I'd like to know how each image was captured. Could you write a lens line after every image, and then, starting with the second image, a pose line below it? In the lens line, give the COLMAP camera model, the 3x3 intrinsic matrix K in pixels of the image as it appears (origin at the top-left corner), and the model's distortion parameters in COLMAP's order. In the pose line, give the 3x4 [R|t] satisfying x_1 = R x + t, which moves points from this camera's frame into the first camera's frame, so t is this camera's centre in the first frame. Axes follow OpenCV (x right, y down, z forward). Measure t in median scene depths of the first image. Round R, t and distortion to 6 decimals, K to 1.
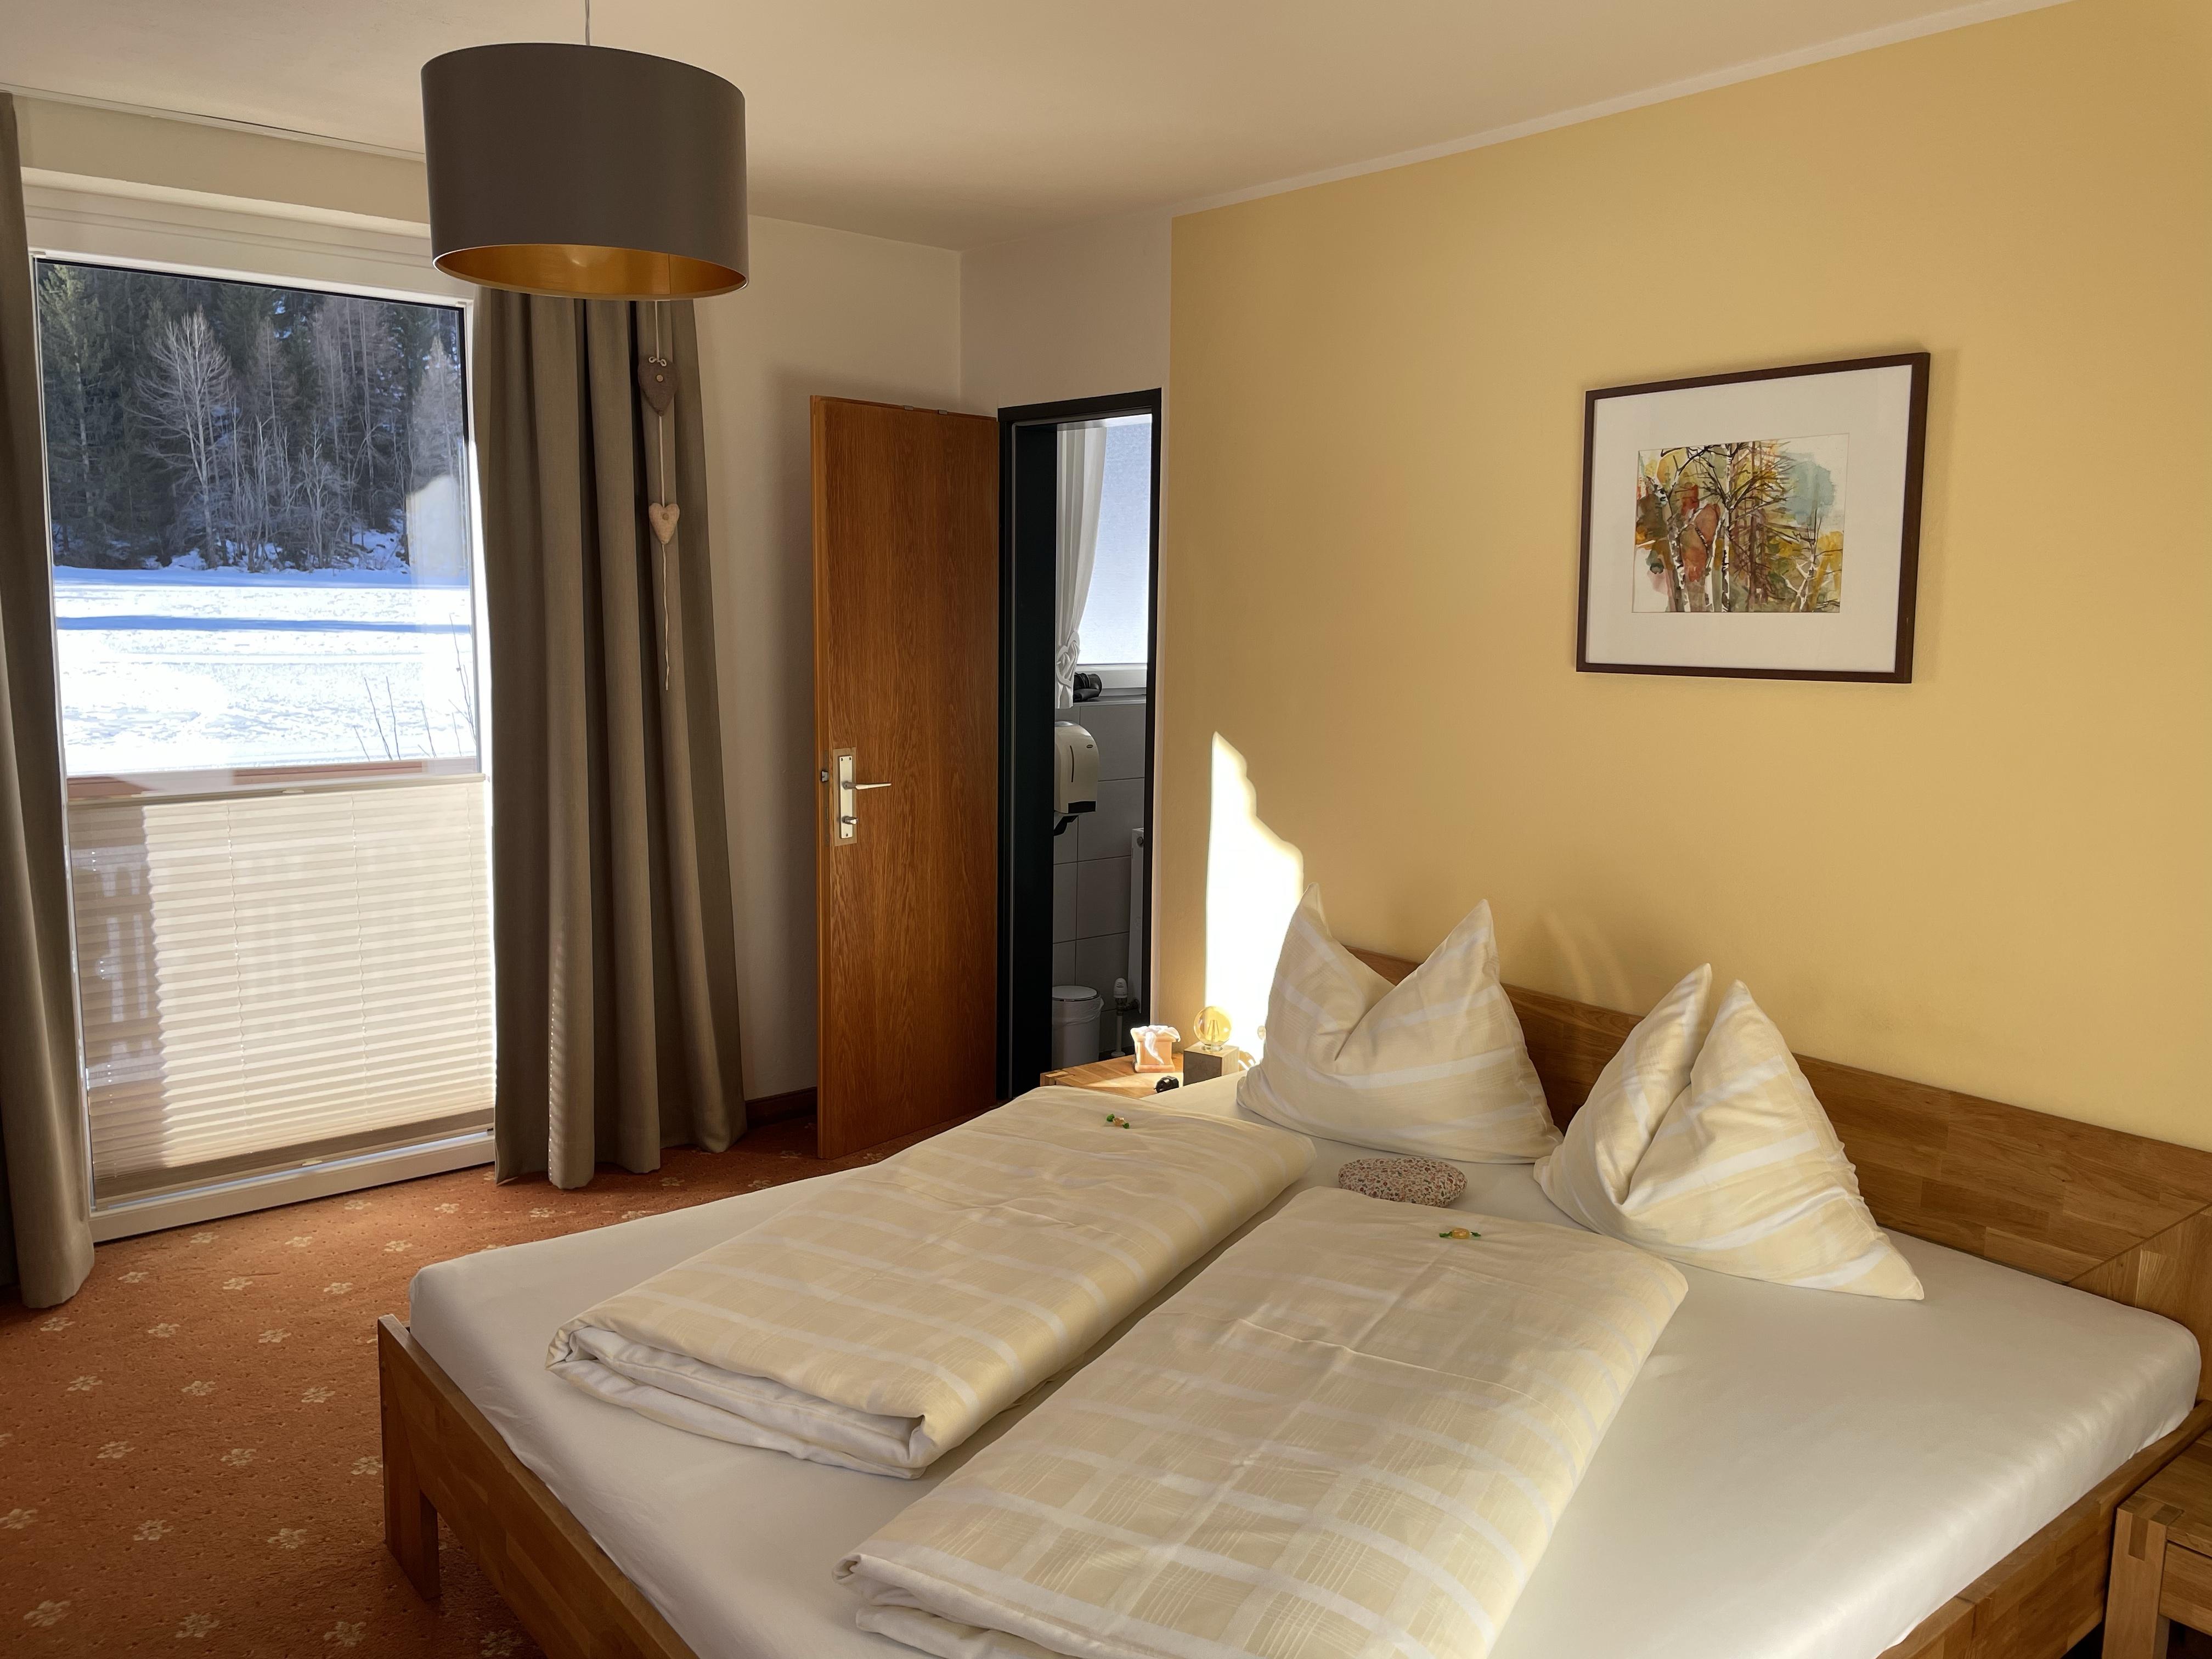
lens RADIAL K [[1679.3, 0, 1108.2], [0, 1679.3, 832.5], [0, 0, 1]] dist [0.041530, -0.013124]
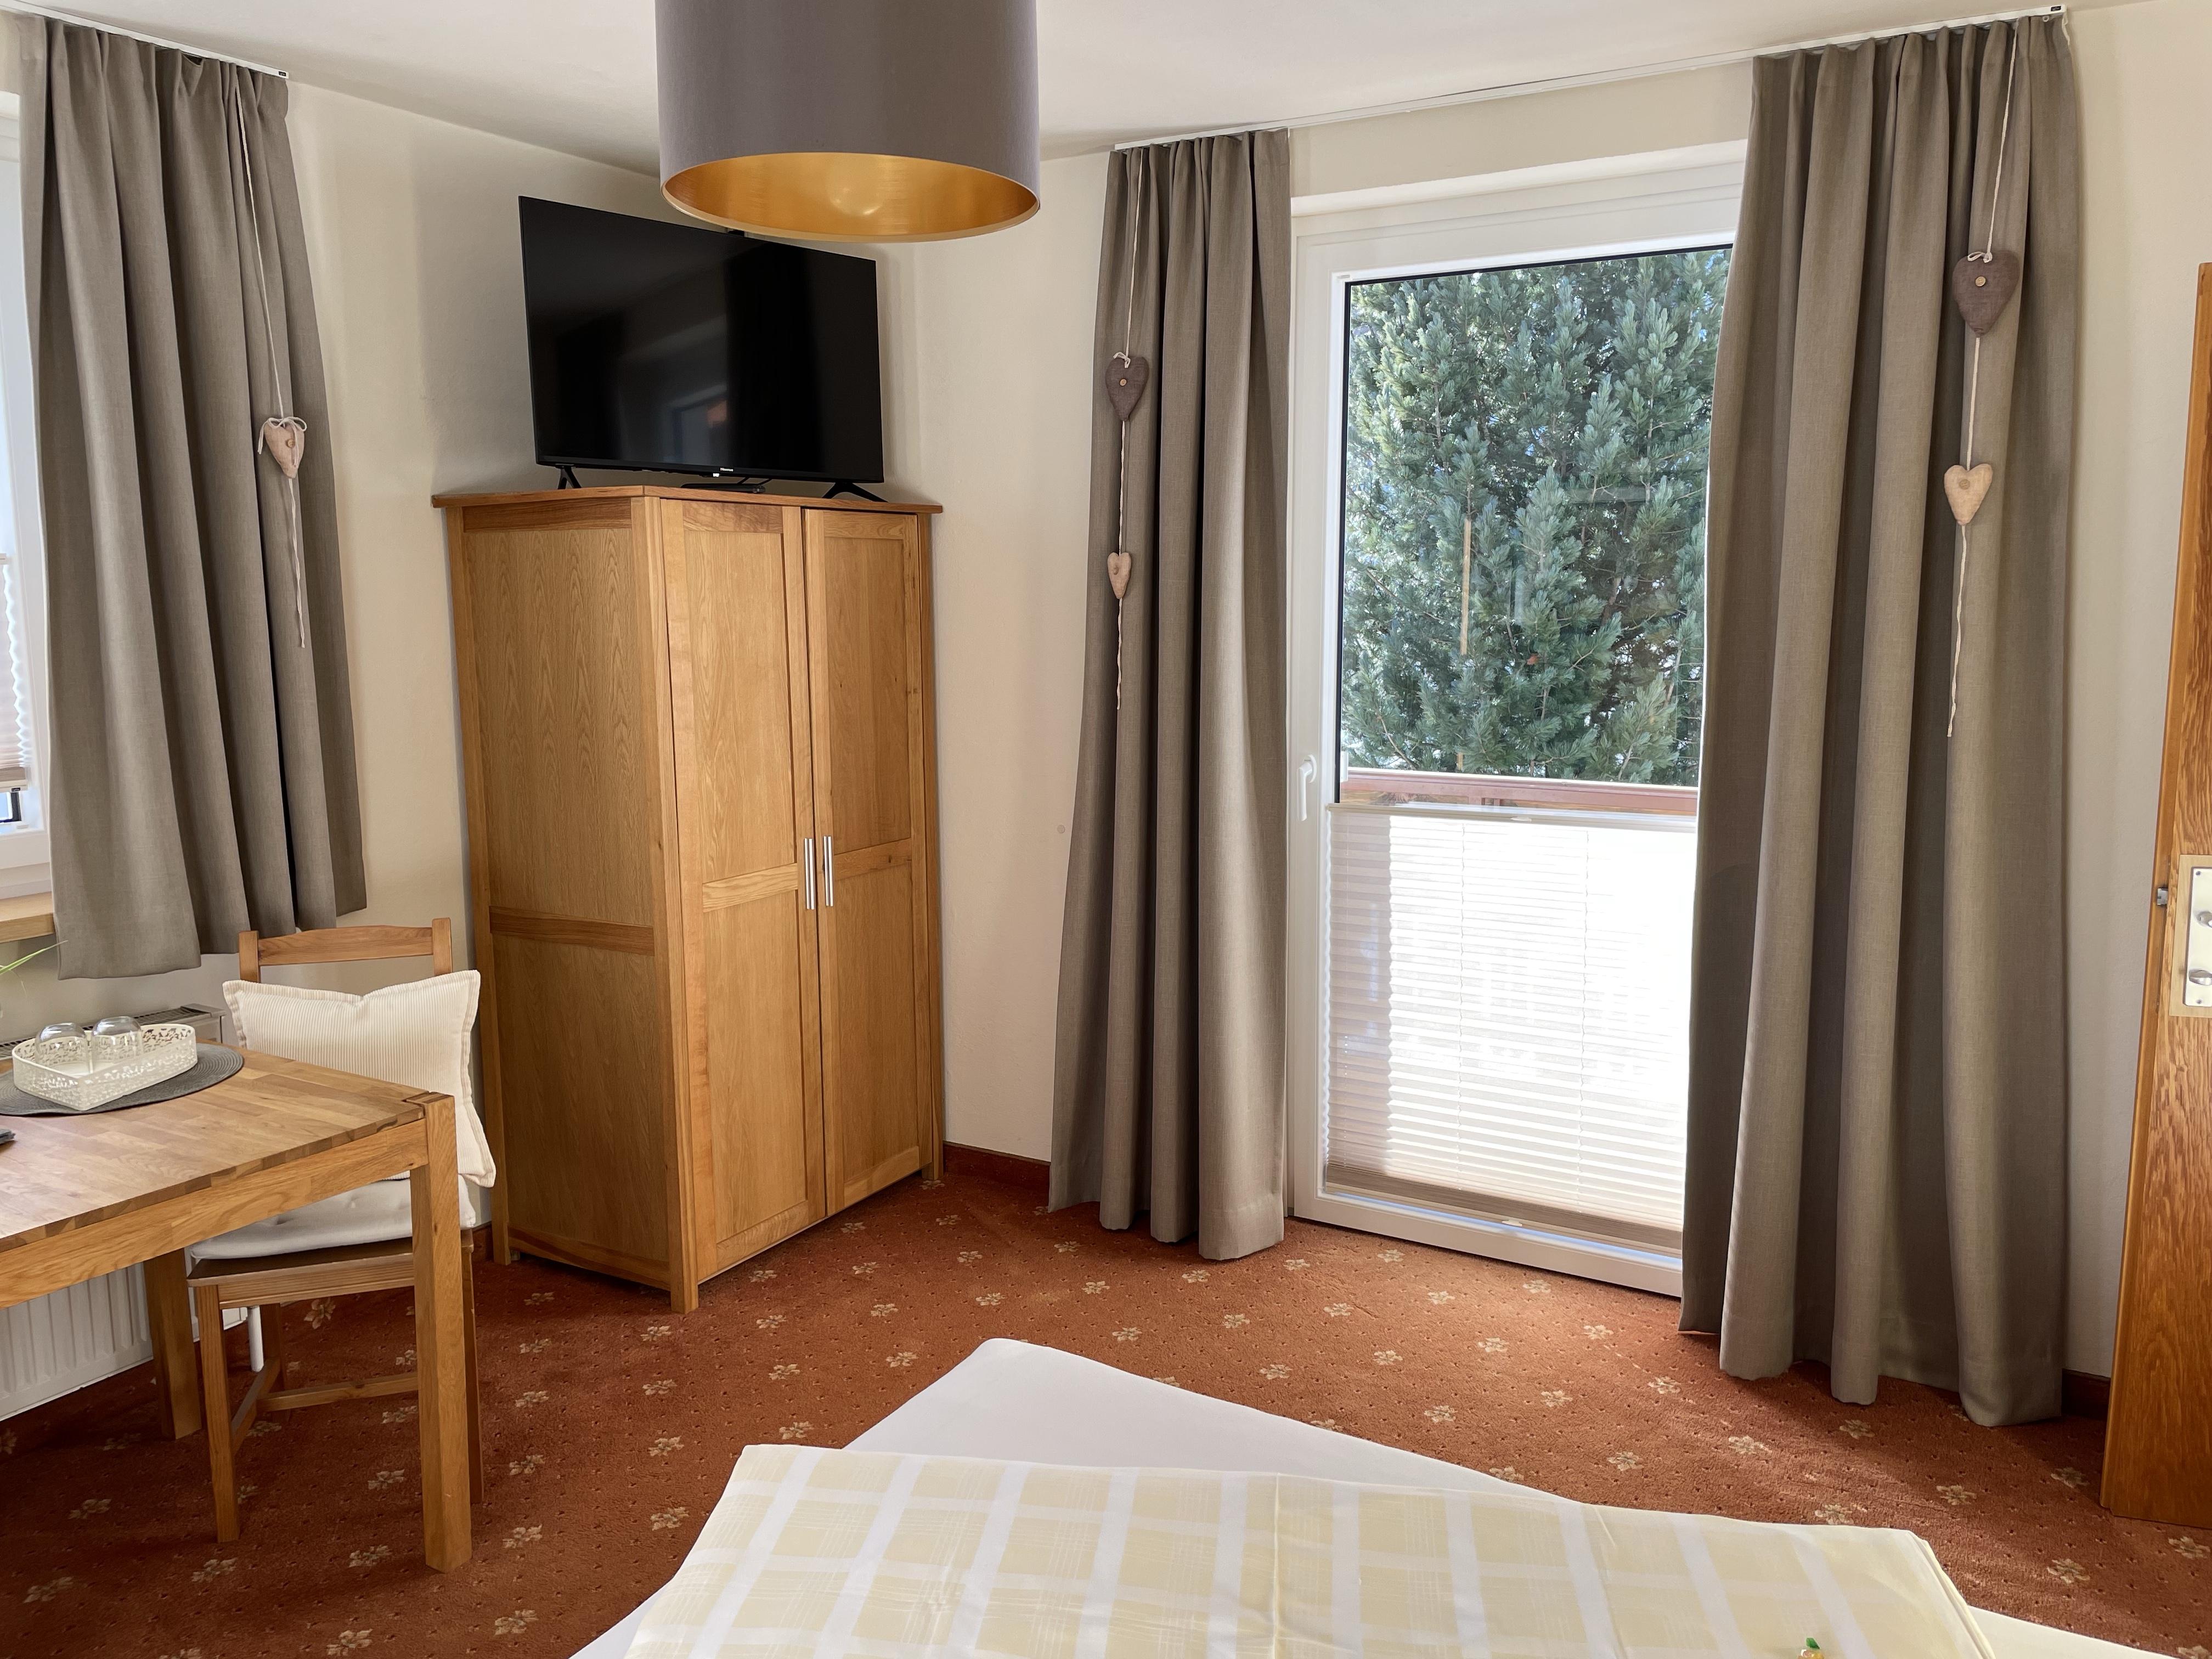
lens RADIAL K [[1679.3, 0, 1104.0], [0, 1679.3, 820.2], [0, 0, 1]] dist [0.041530, -0.013124]
pose [[0.352954, 0.117276, -0.928262, 0.271876], [-0.127647, 0.988873, 0.076398, -0.061435], [0.926893, 0.091525, 0.363996, 0.444097]]
